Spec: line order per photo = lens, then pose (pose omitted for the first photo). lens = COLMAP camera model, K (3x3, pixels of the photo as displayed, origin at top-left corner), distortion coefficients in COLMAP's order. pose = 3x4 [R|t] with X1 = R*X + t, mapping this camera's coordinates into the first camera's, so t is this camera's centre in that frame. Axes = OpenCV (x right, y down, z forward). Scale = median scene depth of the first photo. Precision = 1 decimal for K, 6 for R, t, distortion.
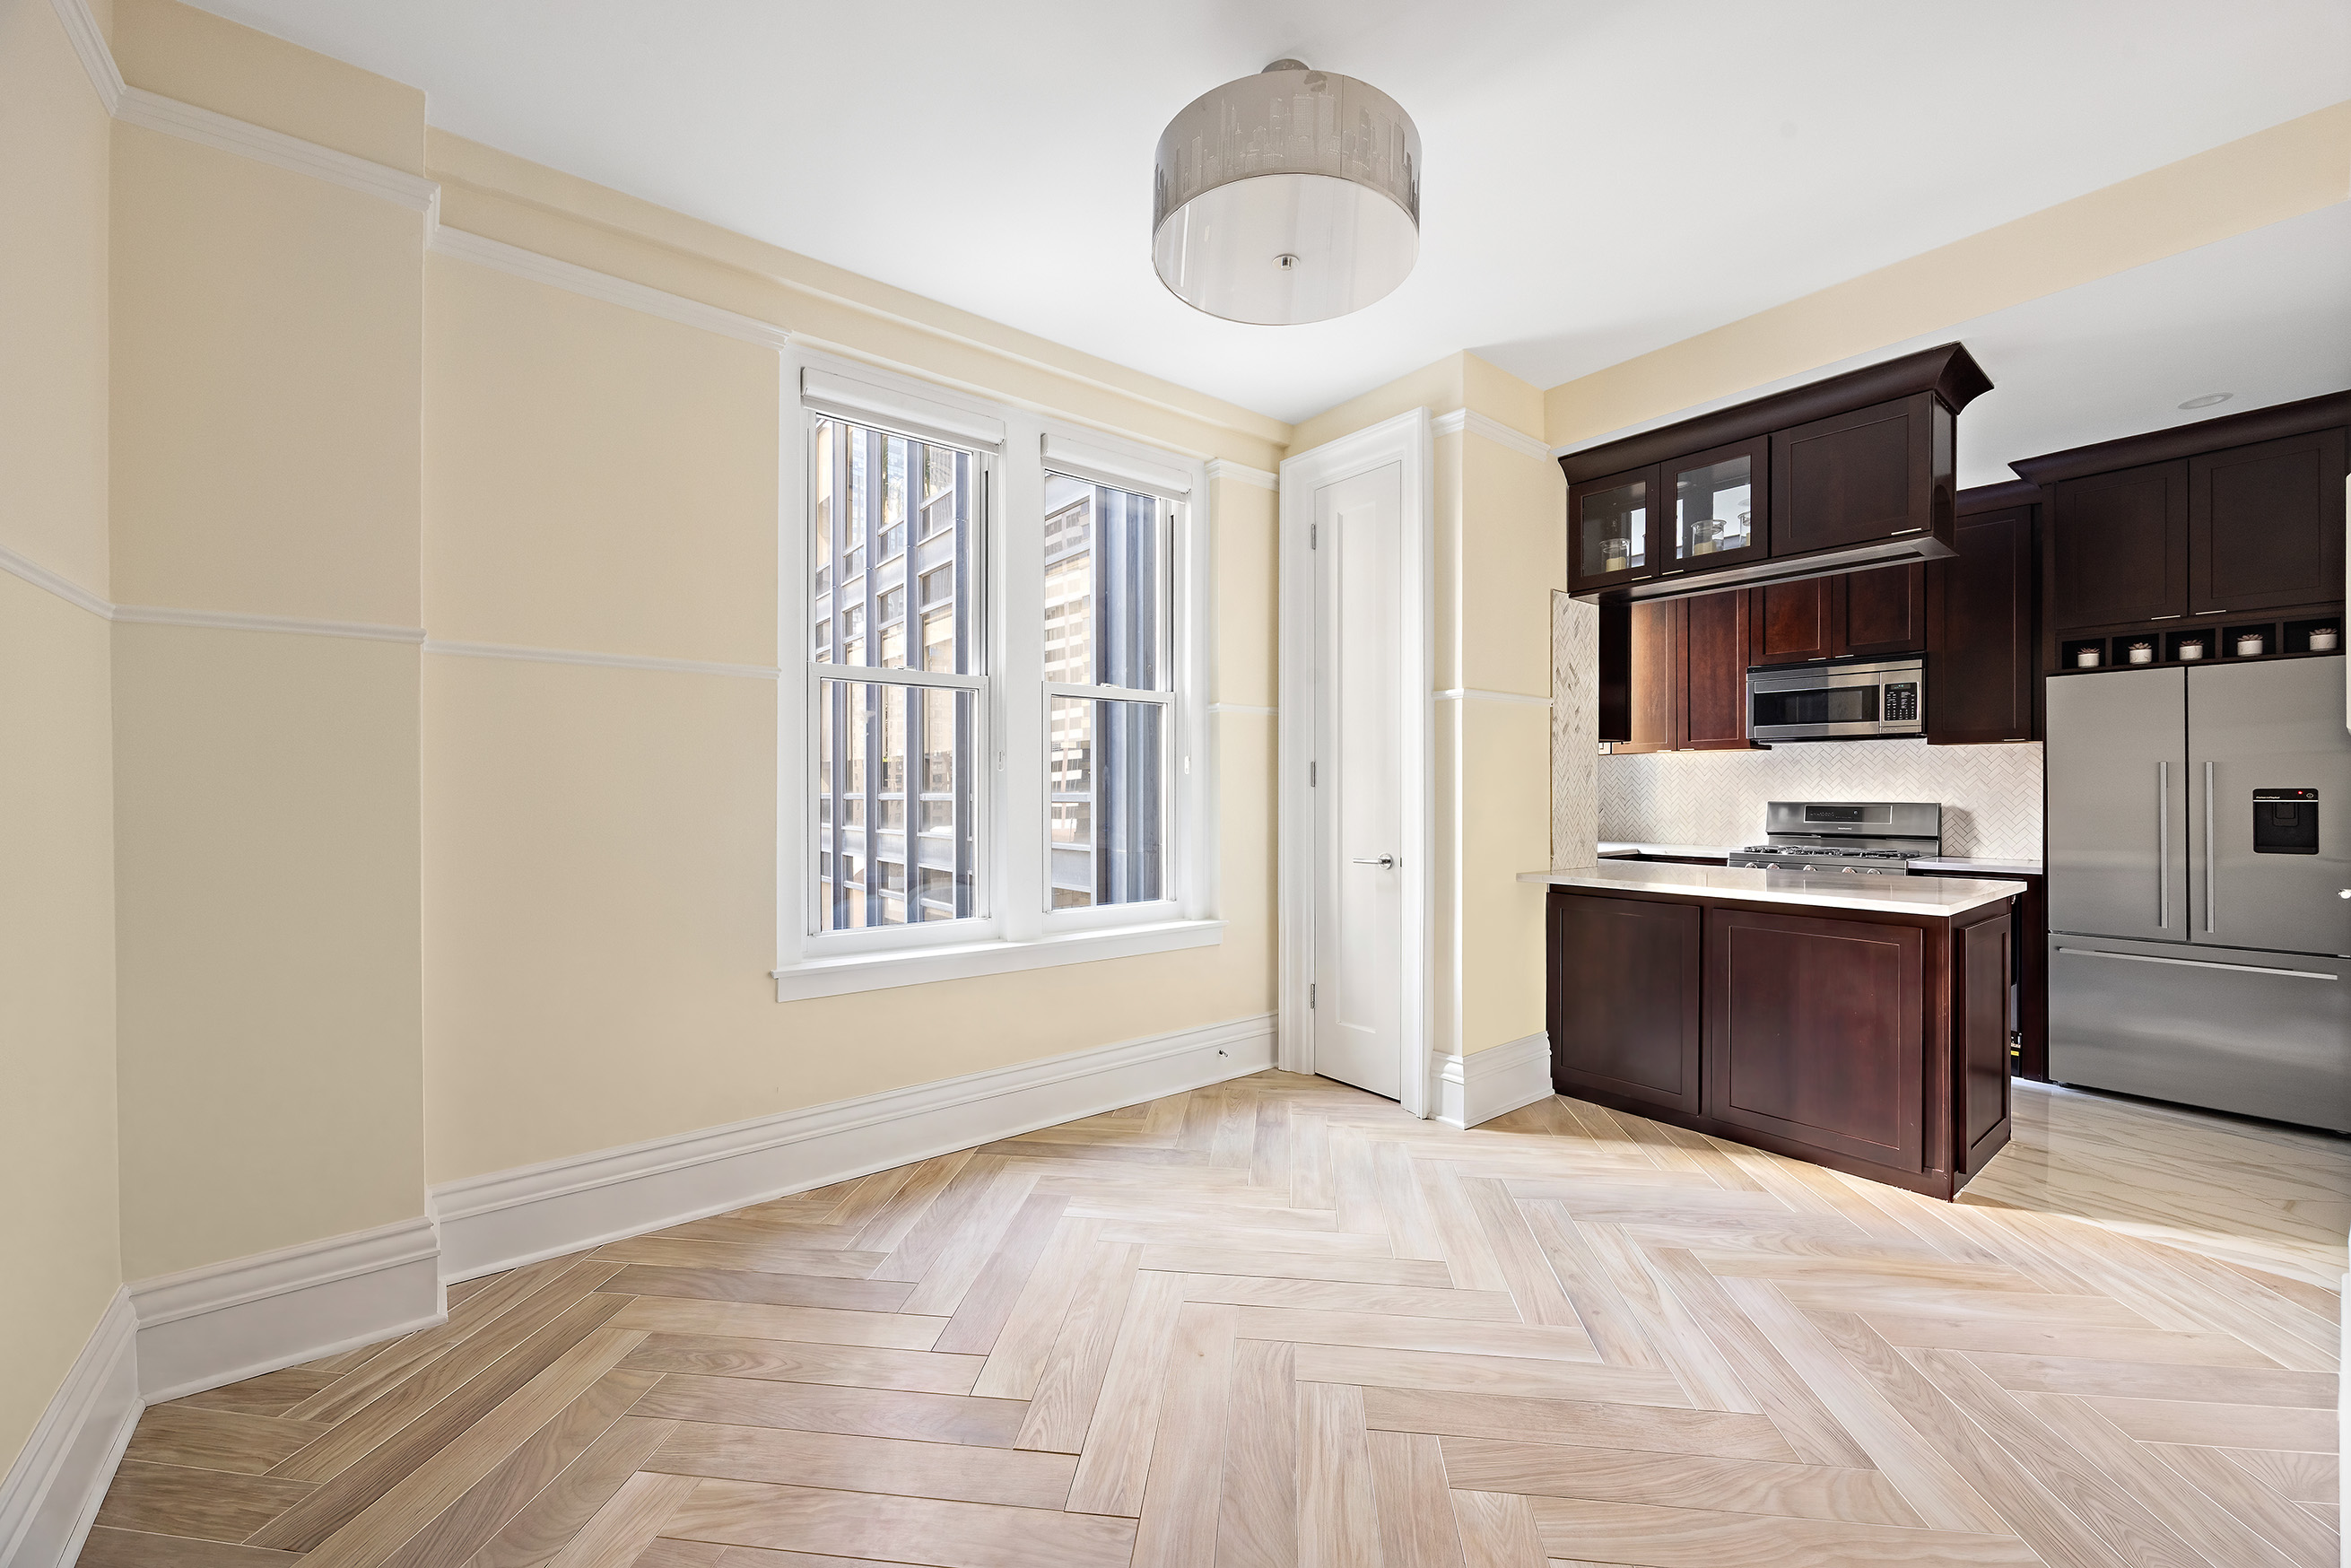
lens RADIAL K [[902.0, 0, 1196.6], [0, 902.0, 787.2], [0, 0, 1]] dist [0.022453, -0.002704]
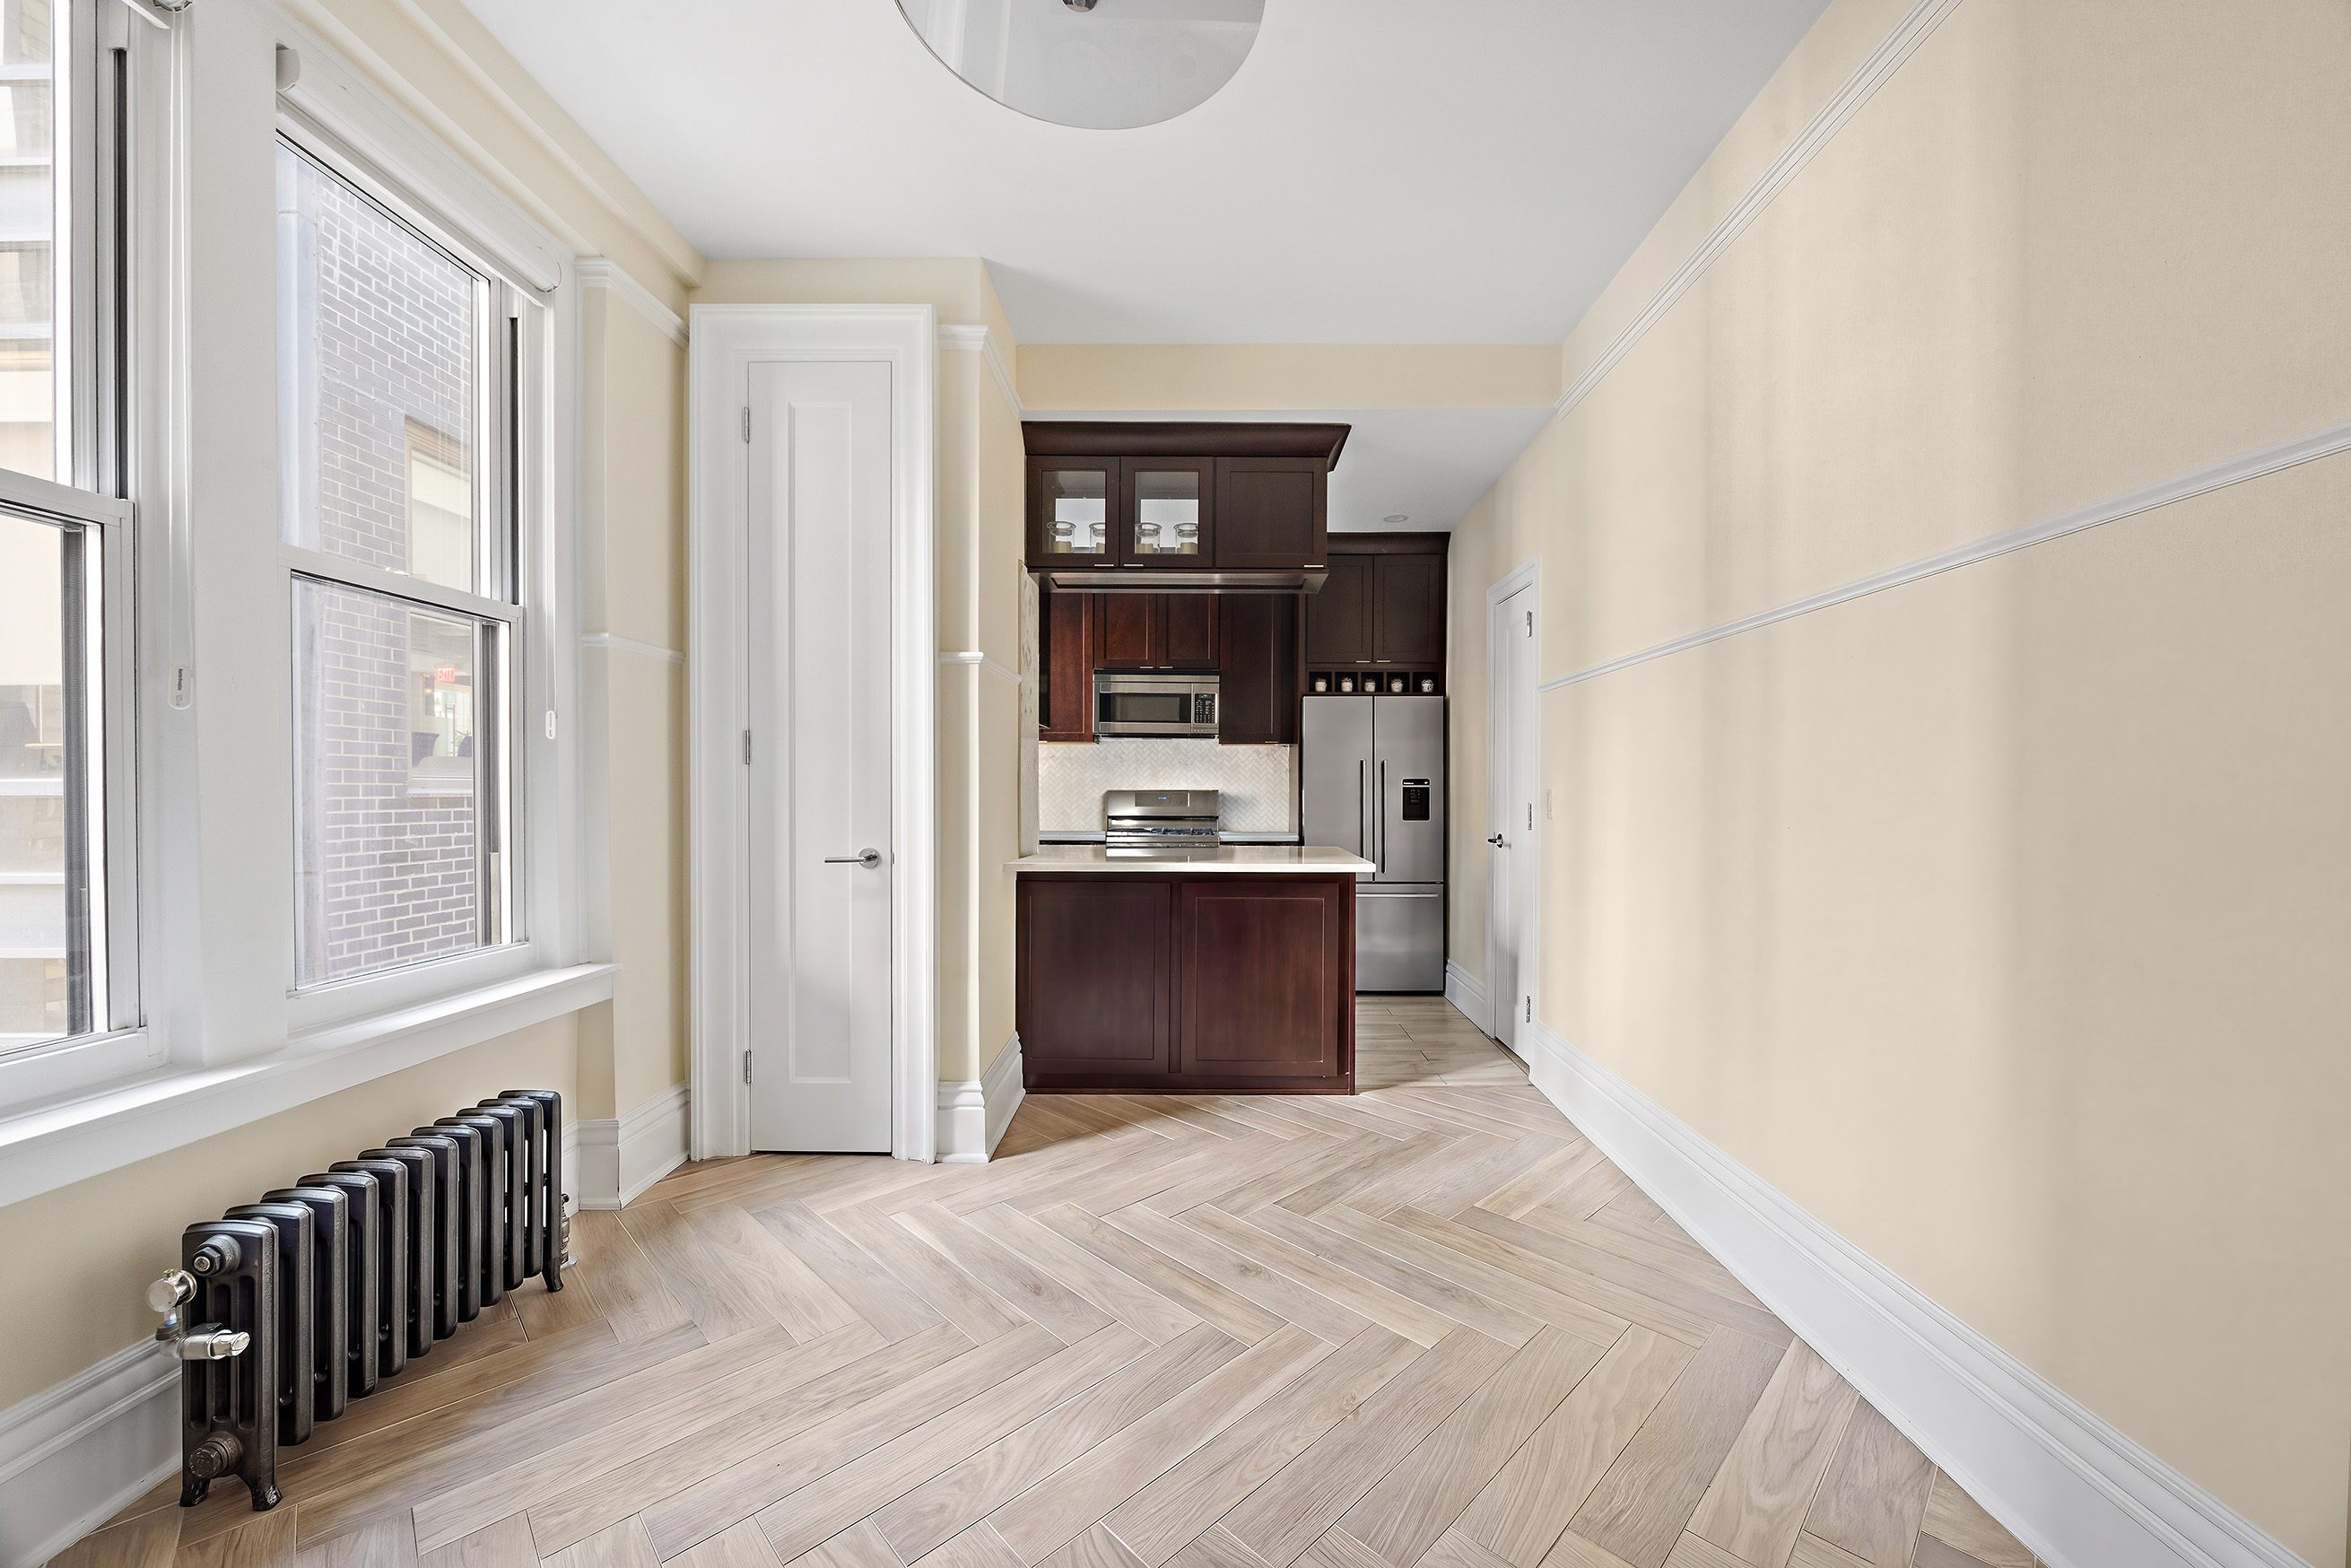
lens RADIAL K [[902.0, 0, 1196.6], [0, 902.0, 787.2], [0, 0, 1]] dist [0.022453, -0.002704]
pose [[0.663784, 0.004923, 0.747908, -0.184750], [-0.008072, 0.999967, 0.000582, 0.015476], [-0.747880, -0.006423, 0.663802, 0.236370]]
